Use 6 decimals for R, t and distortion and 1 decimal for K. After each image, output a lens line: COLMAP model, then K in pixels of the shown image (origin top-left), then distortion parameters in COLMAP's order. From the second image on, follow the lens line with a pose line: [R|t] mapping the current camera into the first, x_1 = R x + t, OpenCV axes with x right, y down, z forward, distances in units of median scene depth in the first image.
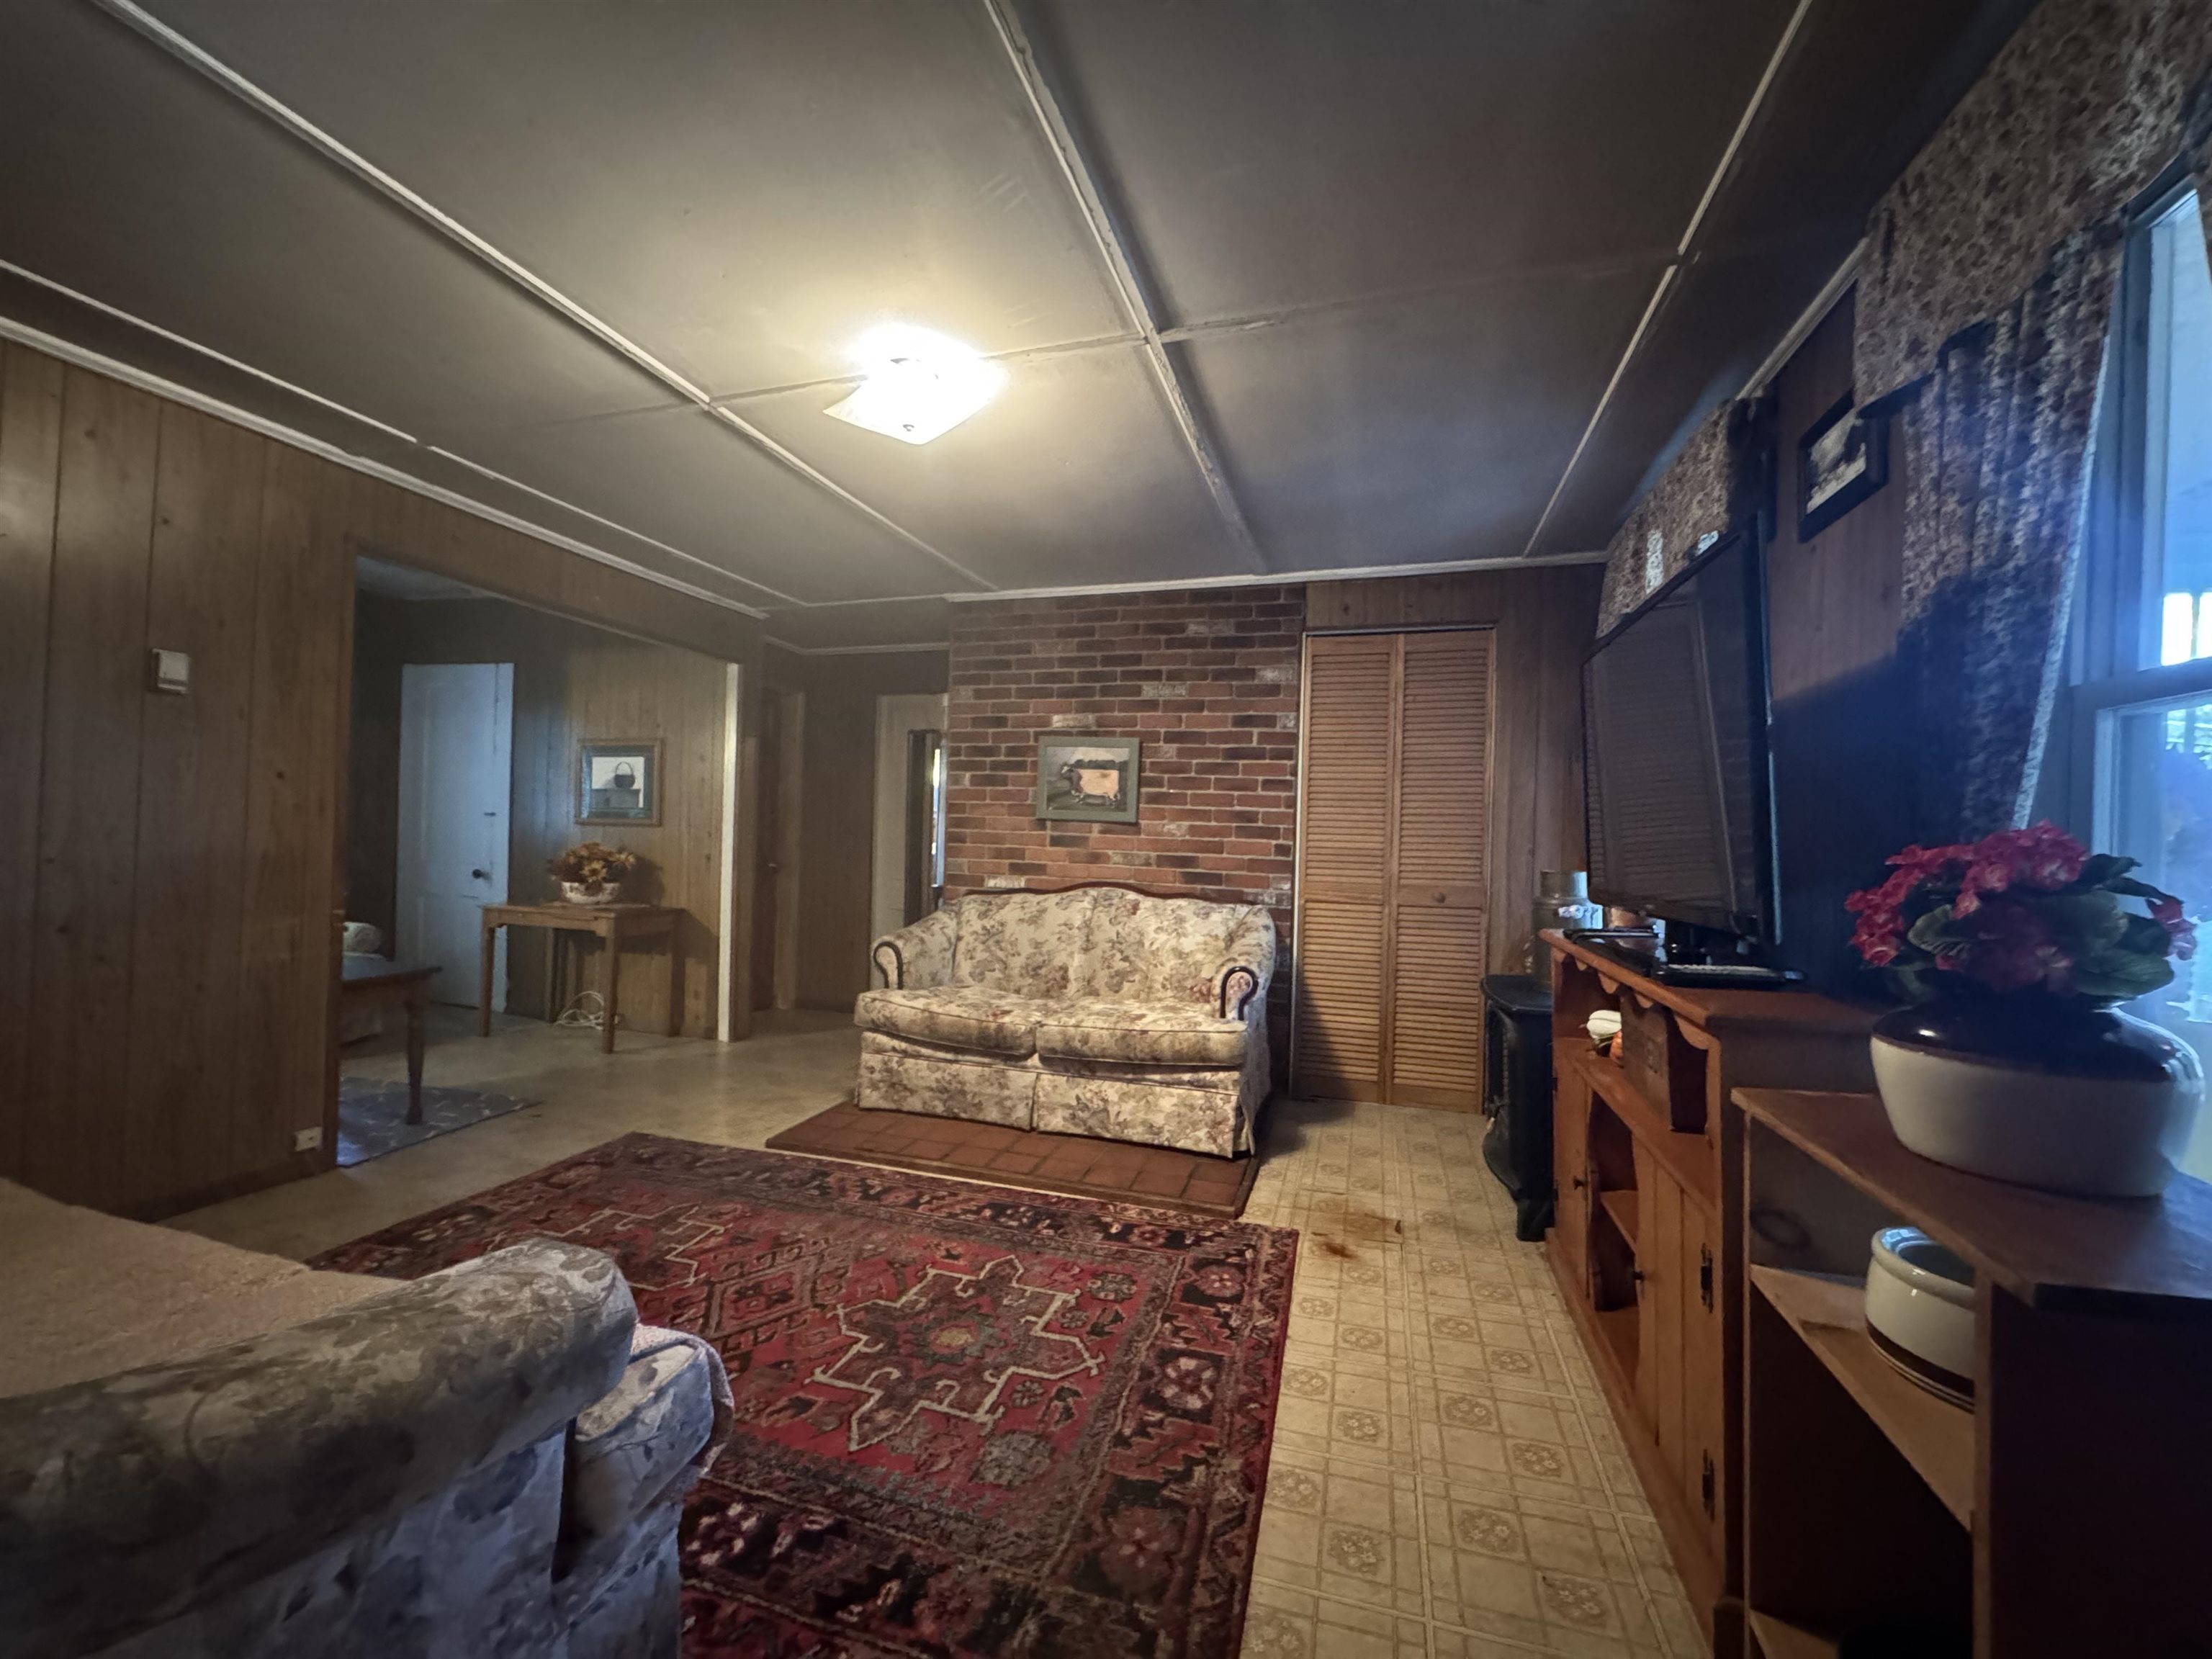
lens RADIAL K [[878.6, 0, 1106.0], [0, 878.6, 829.5], [0, 0, 1]] dist [-0.002231, -0.000004]
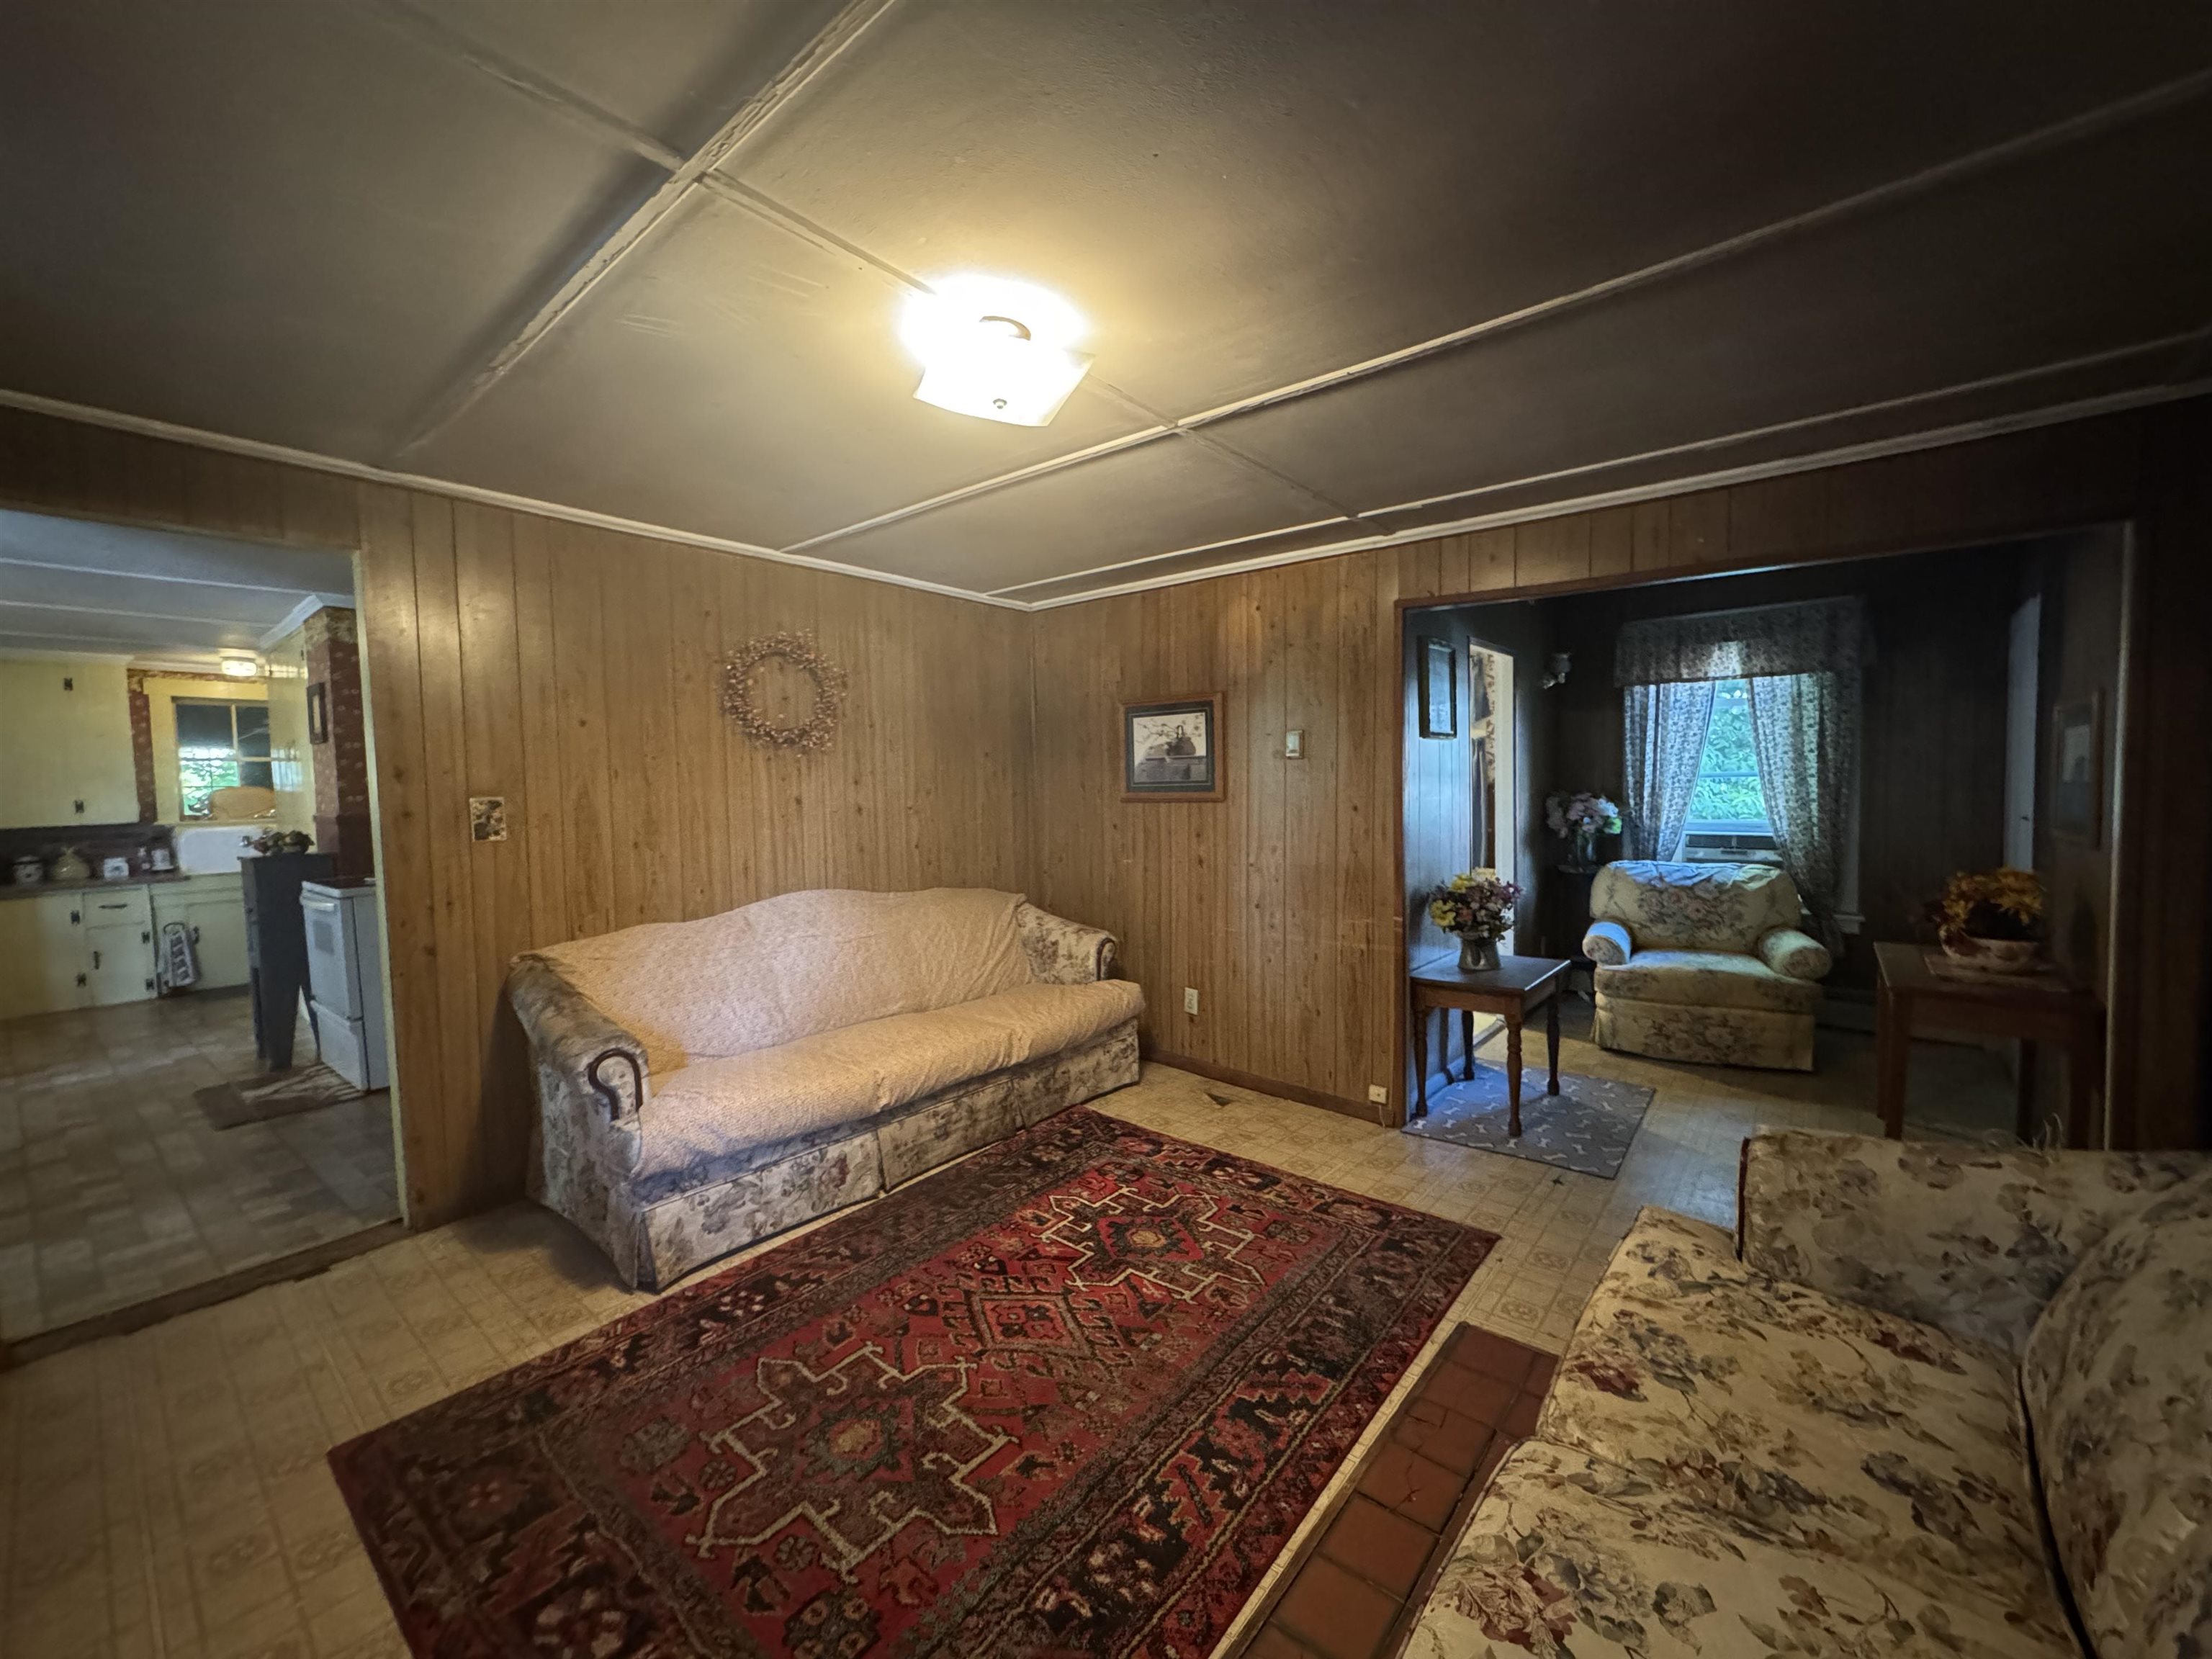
lens RADIAL K [[878.6, 0, 1106.0], [0, 878.6, 829.5], [0, 0, 1]] dist [-0.002231, -0.000004]
pose [[-0.388737, 0.030113, -0.920857, 0.493376], [0.013733, 0.999544, 0.026889, -0.084604], [0.921246, -0.002193, -0.388973, 1.397987]]
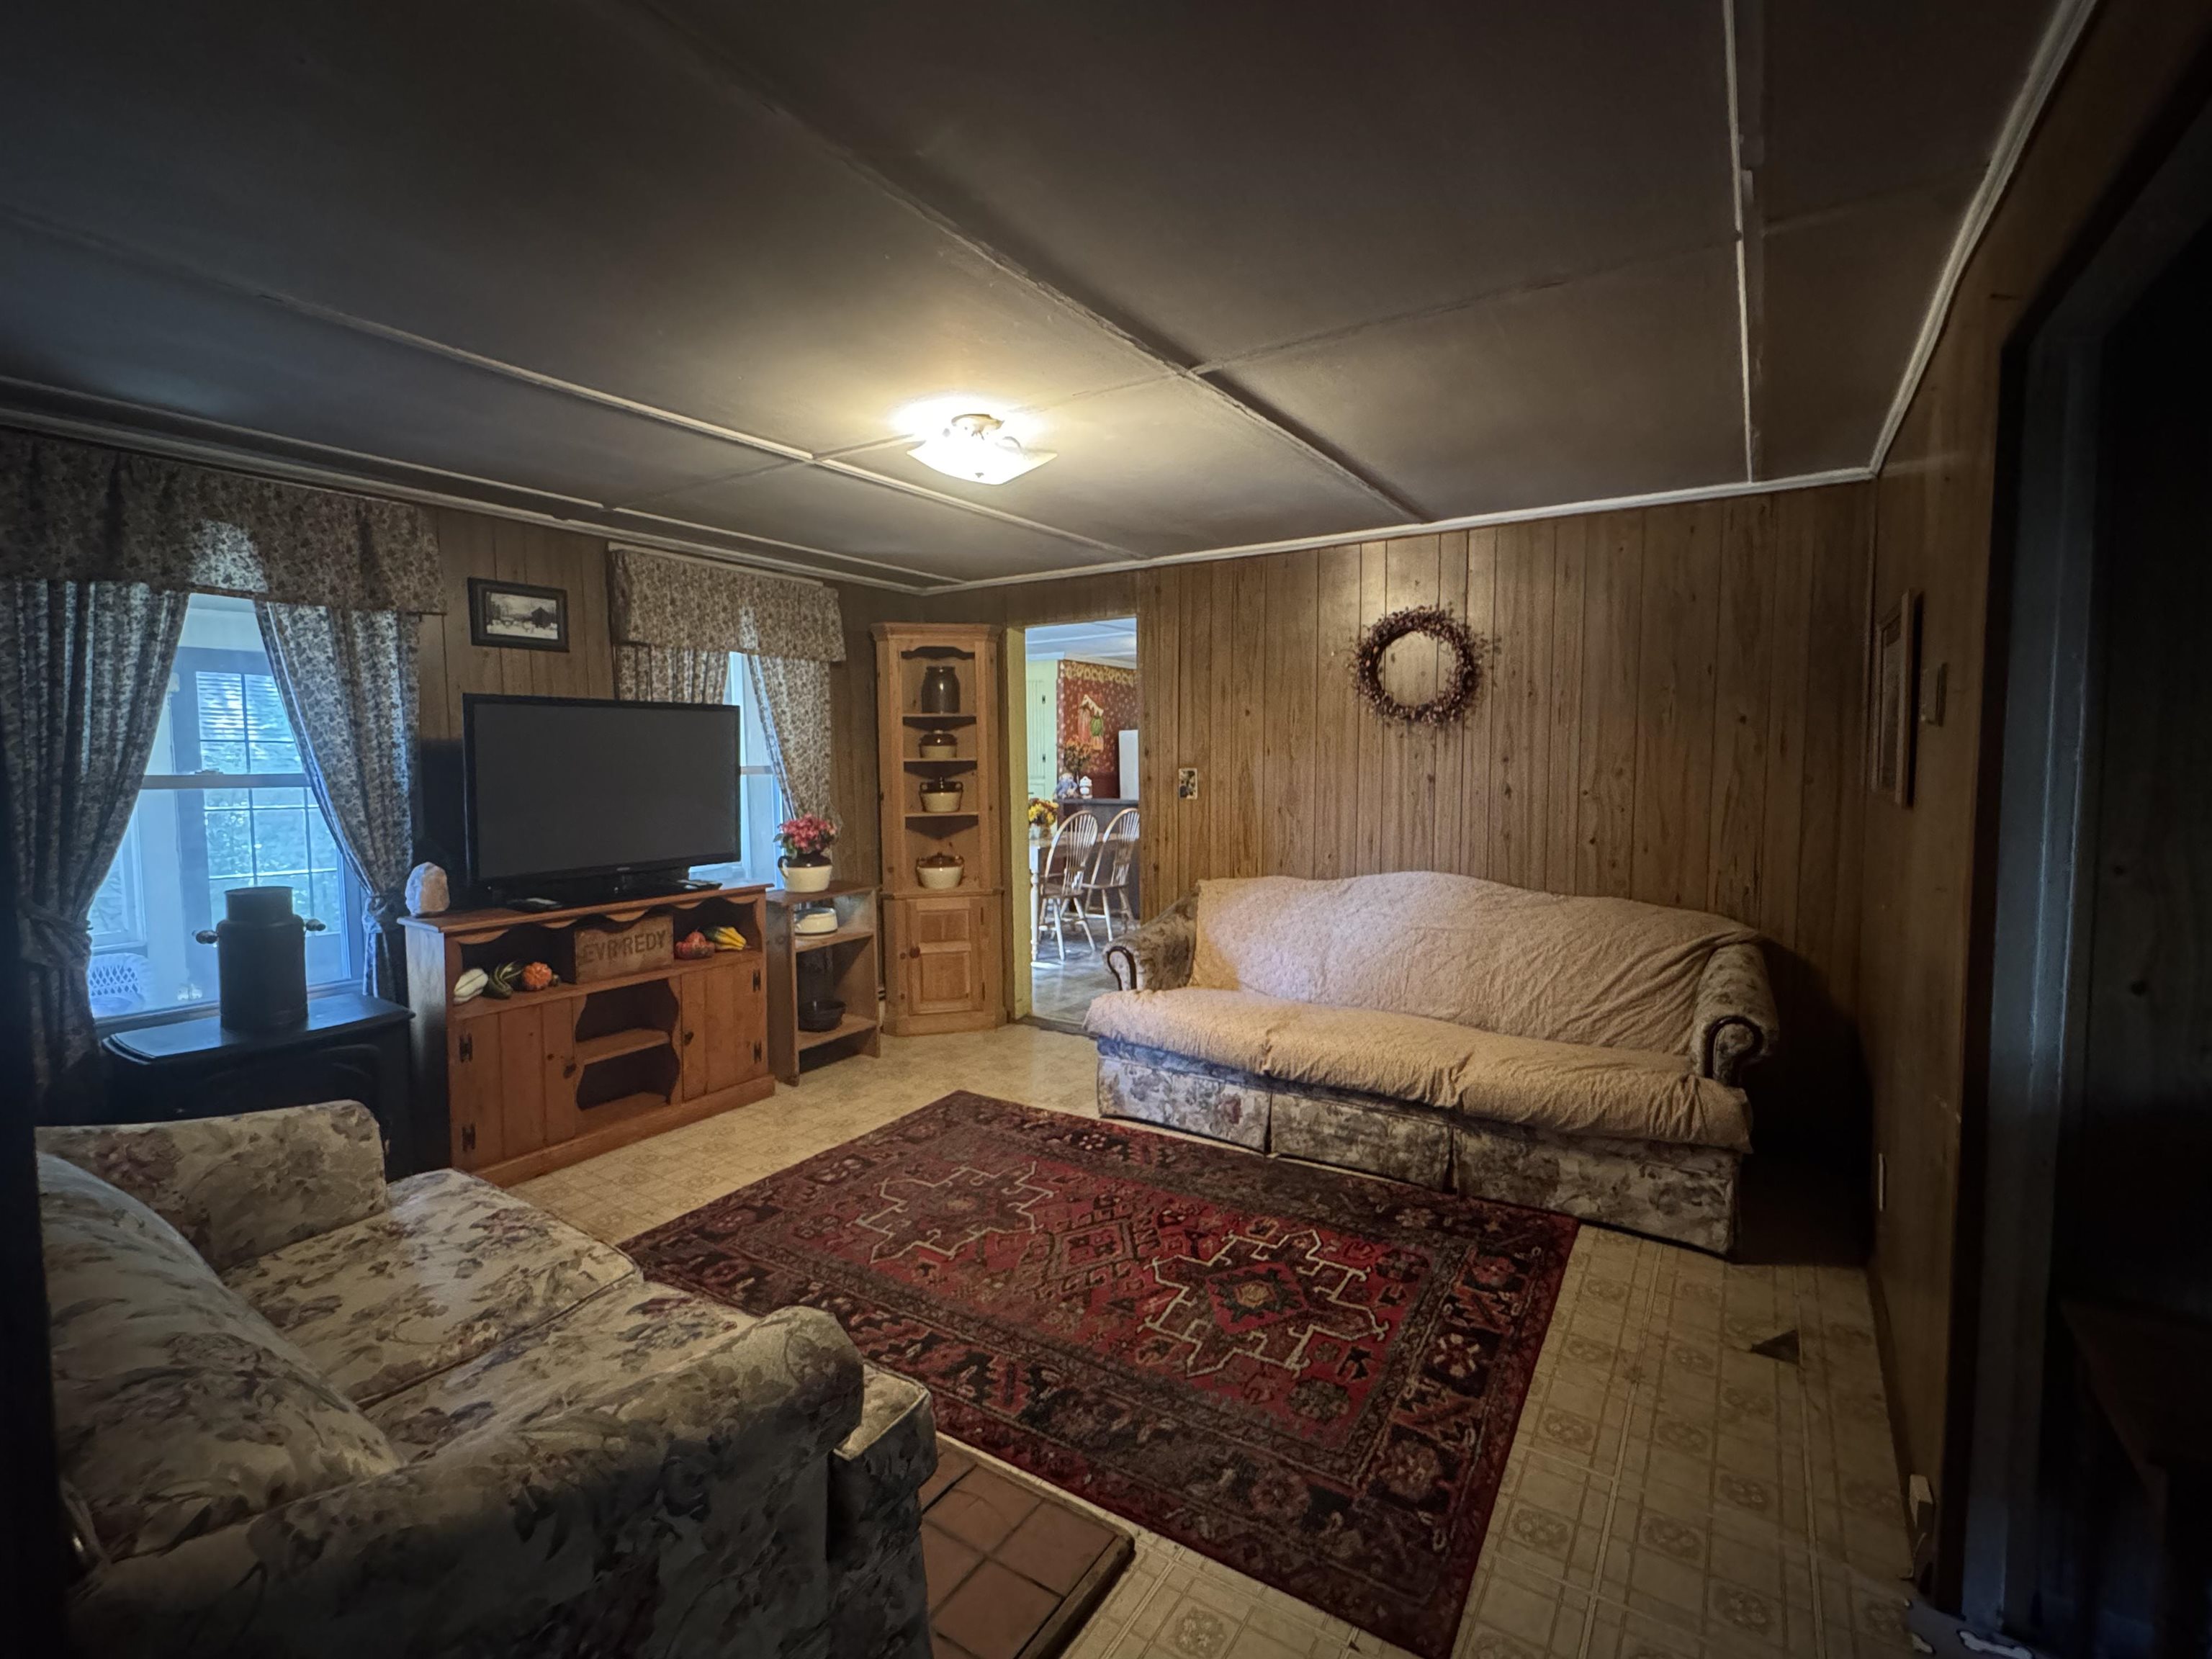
lens RADIAL K [[1000.8, 0, 1114.9], [0, 1000.8, 826.6], [0, 0, 1]] dist [-0.003475, -0.000265]
pose [[-0.962647, -0.037250, 0.268183, -0.712091], [-0.020027, 0.997574, 0.066673, -0.123678], [-0.270016, 0.058812, -0.961058, 2.112983]]
